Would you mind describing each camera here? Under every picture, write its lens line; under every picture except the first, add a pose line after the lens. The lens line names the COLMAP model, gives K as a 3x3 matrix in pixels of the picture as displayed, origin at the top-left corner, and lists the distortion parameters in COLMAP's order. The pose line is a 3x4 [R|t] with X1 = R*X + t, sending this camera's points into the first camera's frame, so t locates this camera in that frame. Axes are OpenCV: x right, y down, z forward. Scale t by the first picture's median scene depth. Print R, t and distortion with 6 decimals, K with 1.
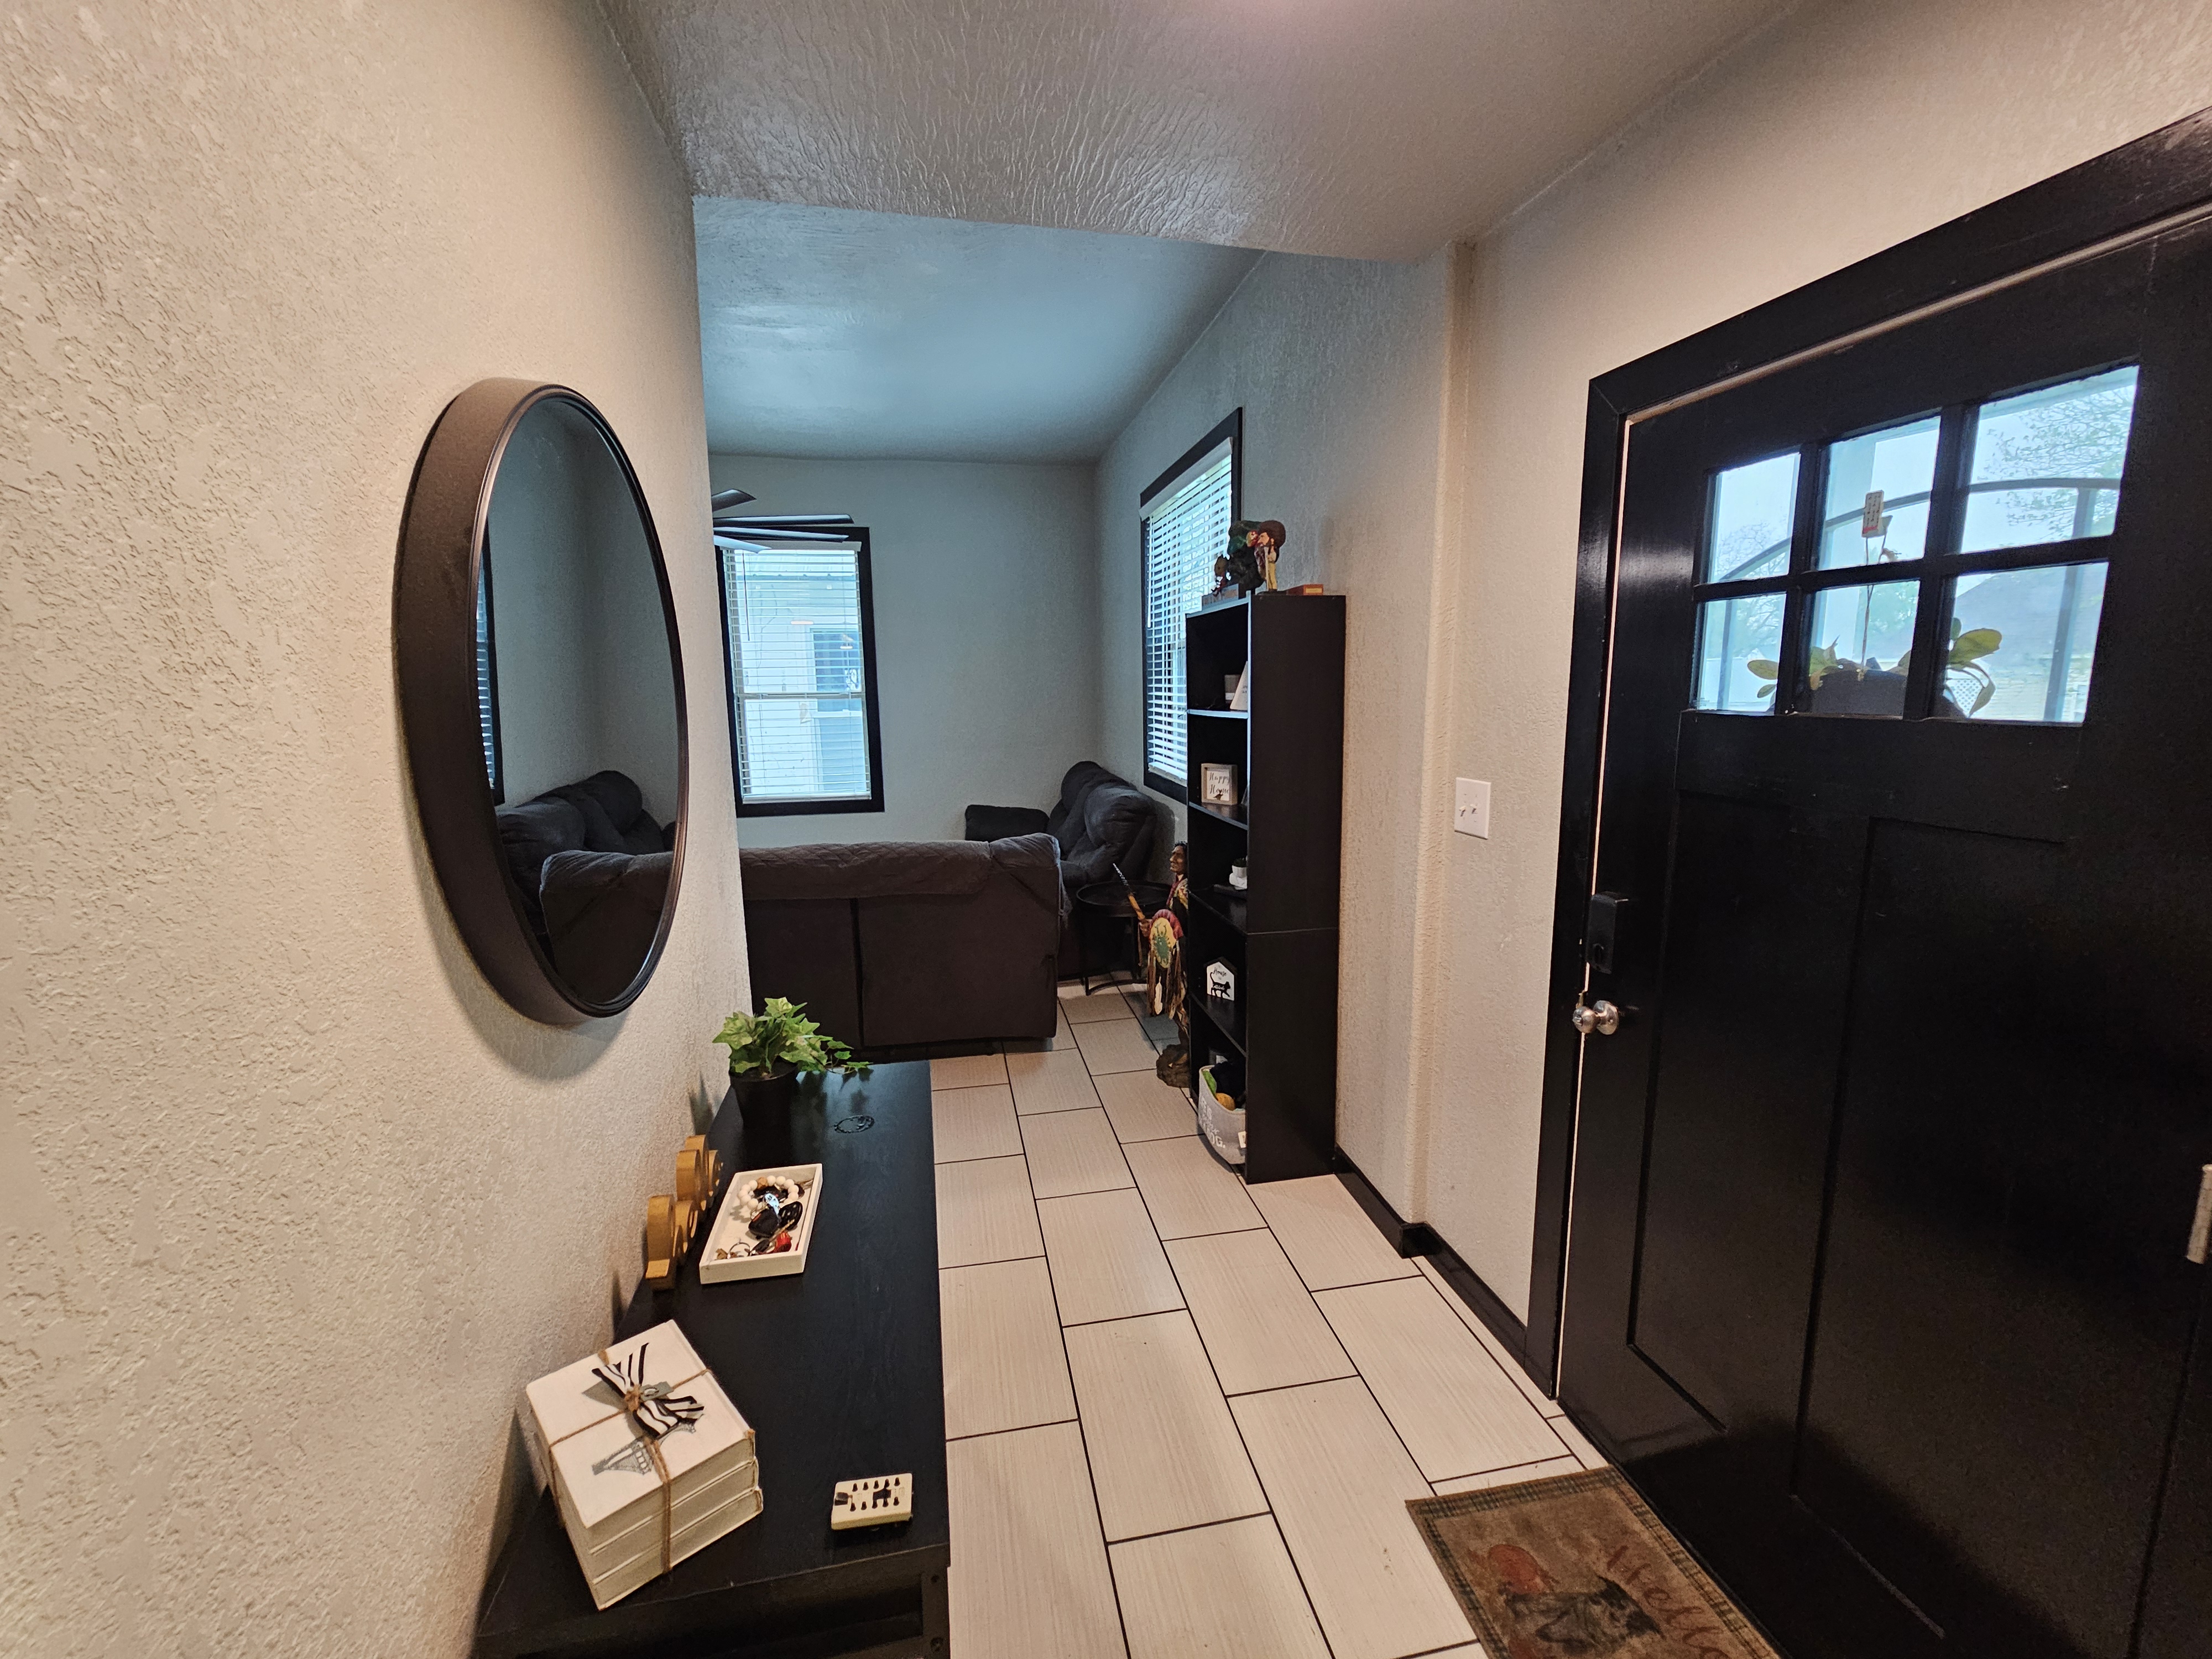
lens RADIAL K [[901.1, 0, 1112.9], [0, 901.1, 817.3], [0, 0, 1]] dist [0.000125, 0.000283]
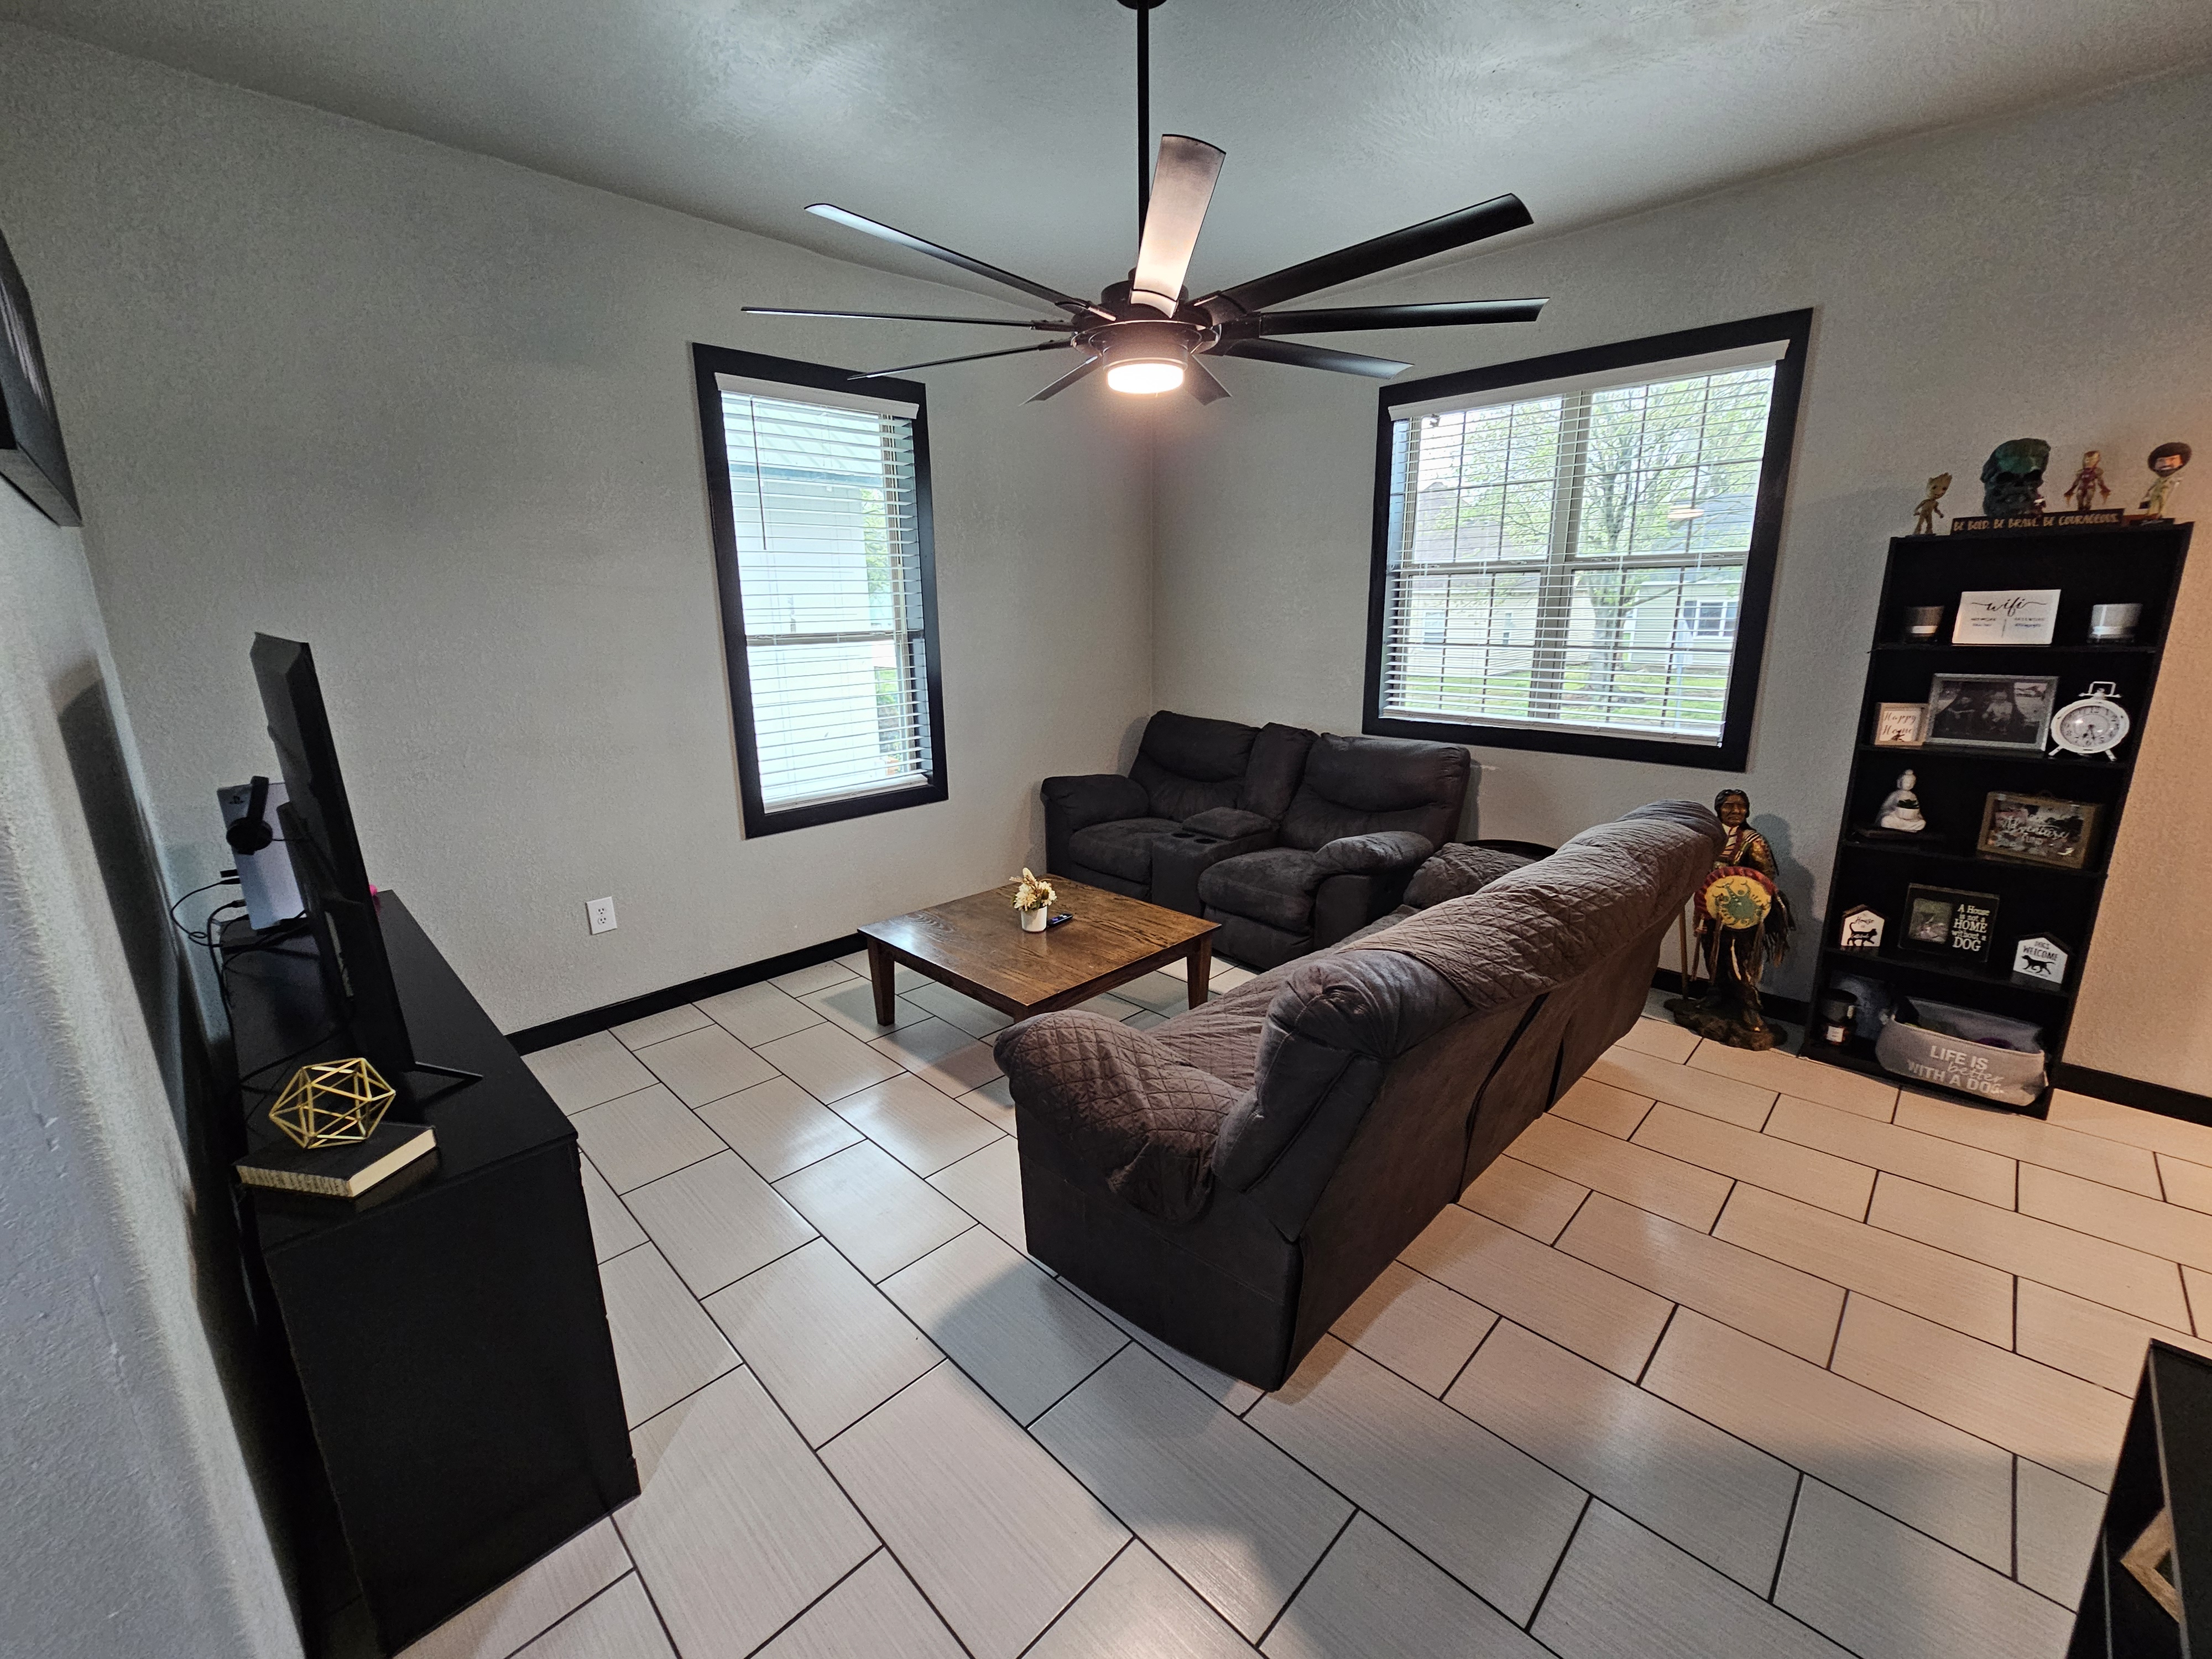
lens RADIAL K [[900.0, 0, 1115.6], [0, 900.0, 820.2], [0, 0, 1]] dist [-0.000488, -0.000154]
pose [[0.829991, -0.129827, 0.542457, -0.650999], [0.088237, 0.990850, 0.102134, -0.062770], [-0.550753, -0.036906, 0.833852, 0.403551]]
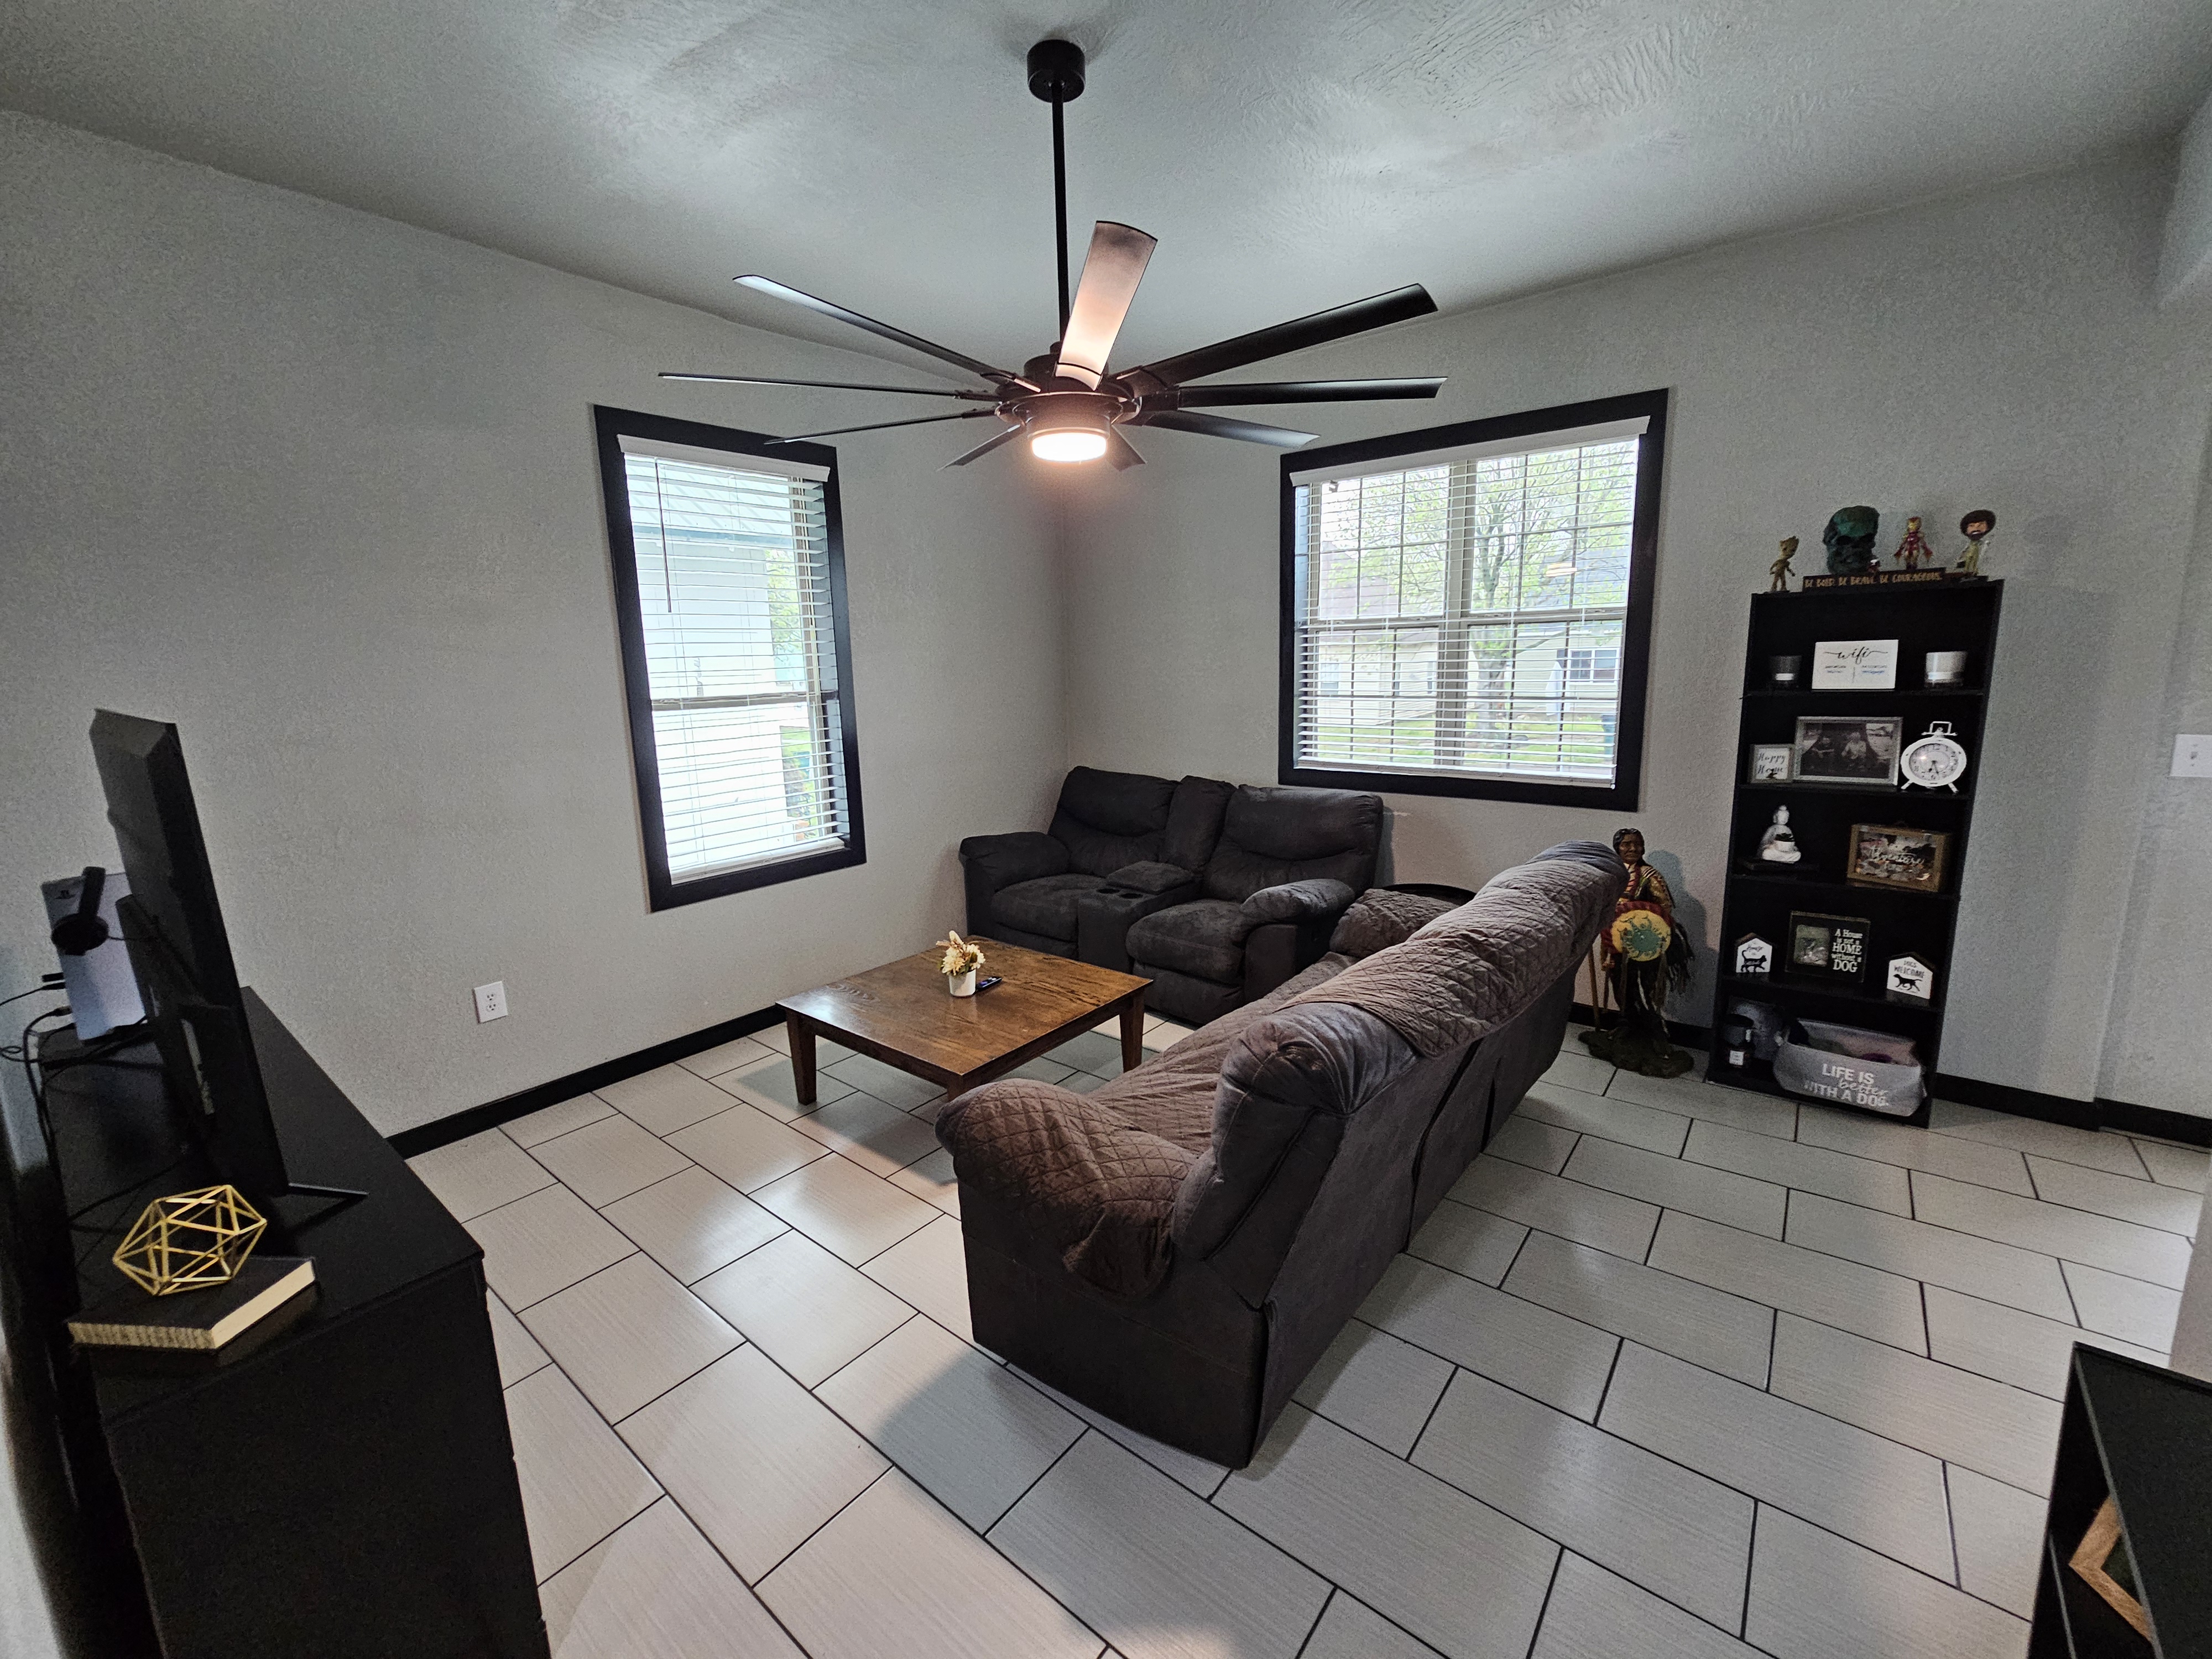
lens RADIAL K [[901.1, 0, 1112.9], [0, 901.1, 817.3], [0, 0, 1]] dist [0.000125, 0.000283]
pose [[0.769262, -0.120359, 0.627495, -0.659479], [0.113841, 0.992202, 0.050752, -0.067287], [-0.628710, 0.032393, 0.776965, 0.412850]]
